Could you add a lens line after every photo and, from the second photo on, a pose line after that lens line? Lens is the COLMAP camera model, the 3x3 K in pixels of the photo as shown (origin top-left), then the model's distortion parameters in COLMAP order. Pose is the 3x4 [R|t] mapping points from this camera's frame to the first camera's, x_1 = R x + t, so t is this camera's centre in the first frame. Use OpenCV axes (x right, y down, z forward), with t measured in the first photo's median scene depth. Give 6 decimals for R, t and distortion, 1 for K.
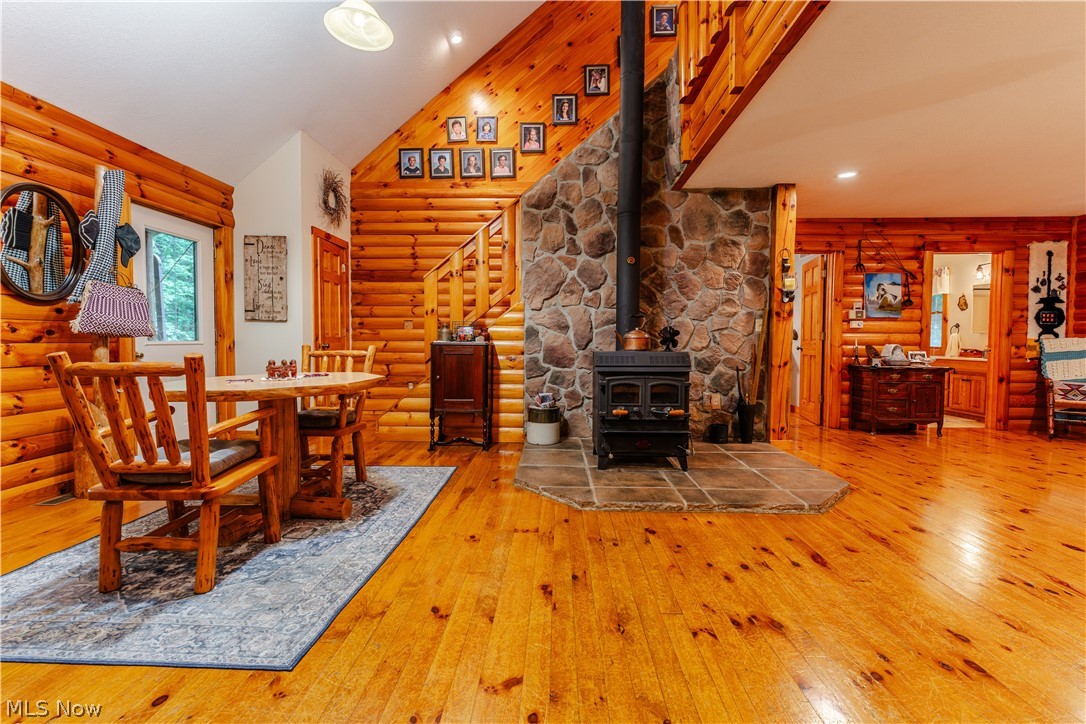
lens RADIAL K [[441.8, 0, 537.8], [0, 441.8, 357.6], [0, 0, 1]] dist [0.002375, 0.000051]
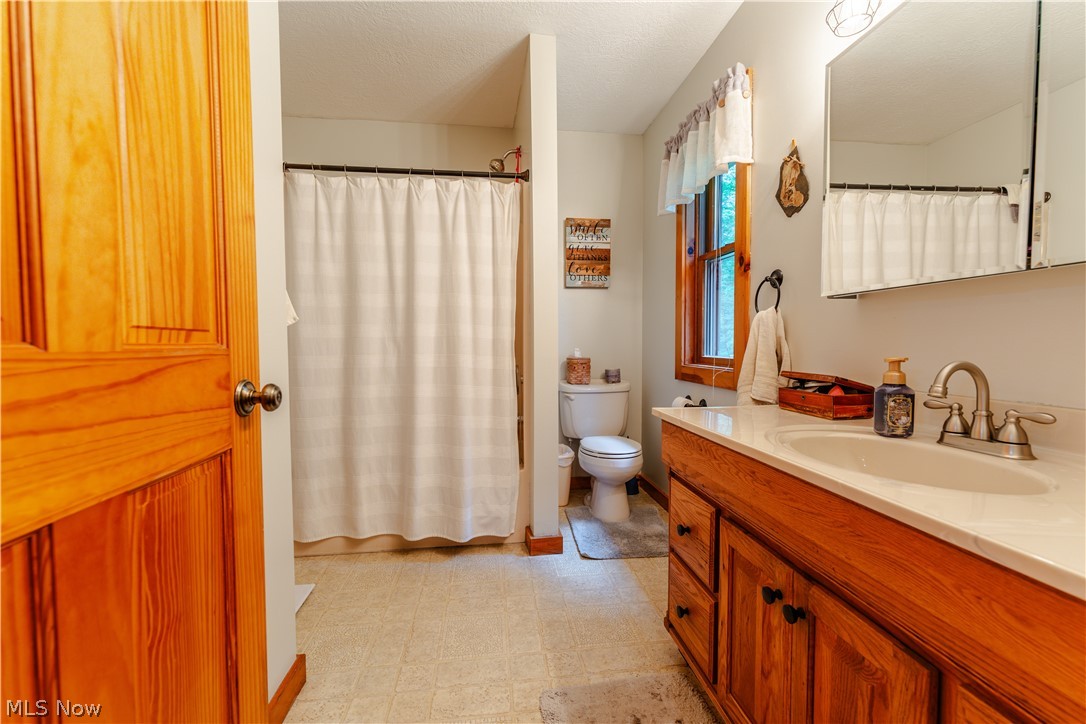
lens RADIAL K [[441.8, 0, 539.0], [0, 441.8, 360.6], [0, 0, 1]] dist [0.002375, 0.000051]
pose [[0.984433, -0.016130, 0.175019, 0.771149], [0.017644, 0.999819, -0.007094, -0.025848], [-0.174873, 0.010072, 0.984539, 0.778049]]
